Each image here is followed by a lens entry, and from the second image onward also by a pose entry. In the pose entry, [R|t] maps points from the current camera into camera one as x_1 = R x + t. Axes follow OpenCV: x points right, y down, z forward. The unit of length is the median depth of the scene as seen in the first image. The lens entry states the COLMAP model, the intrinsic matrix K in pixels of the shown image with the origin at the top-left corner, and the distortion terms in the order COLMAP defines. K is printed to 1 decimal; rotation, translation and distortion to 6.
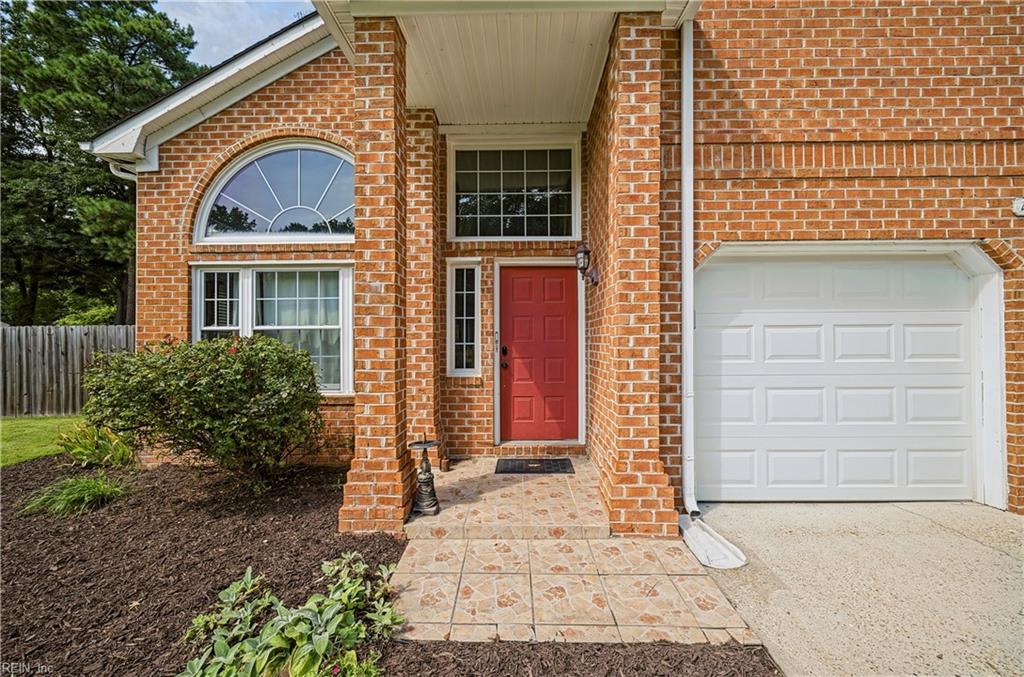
lens RADIAL K [[407.1, 0, 510.9], [0, 407.1, 341.2], [0, 0, 1]] dist [0.000482, -0.000511]
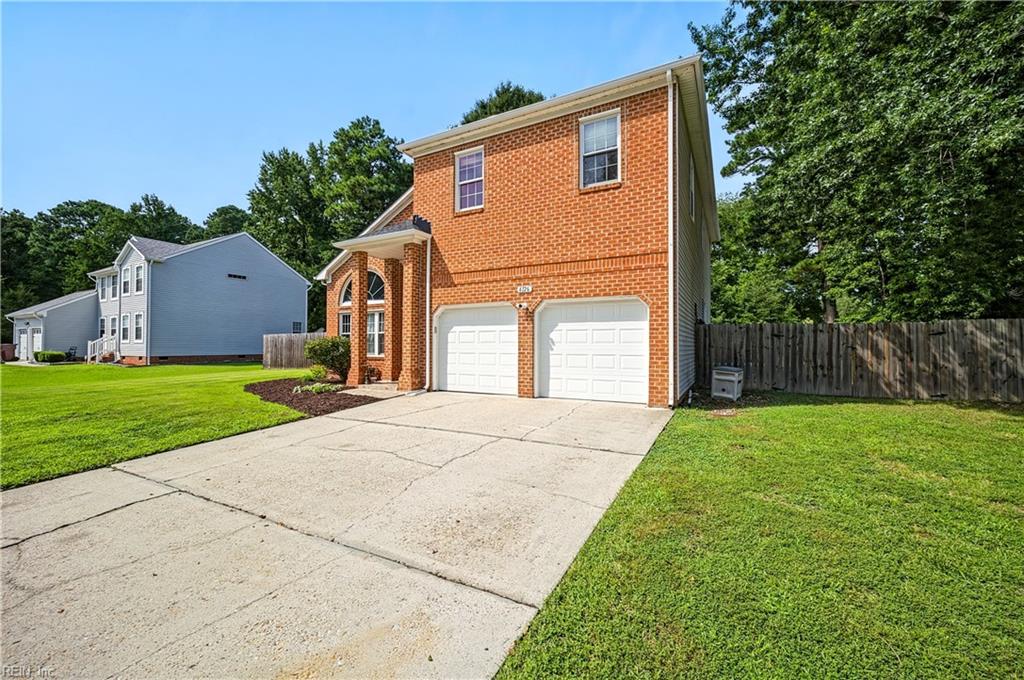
lens RADIAL K [[407.1, 0, 514.0], [0, 407.1, 338.1], [0, 0, 1]] dist [0.000482, -0.000511]
pose [[0.884299, -0.000110, -0.466921, 1.819962], [-0.002687, 0.999982, -0.005326, 0.015922], [0.466913, 0.005964, 0.884283, -1.096933]]
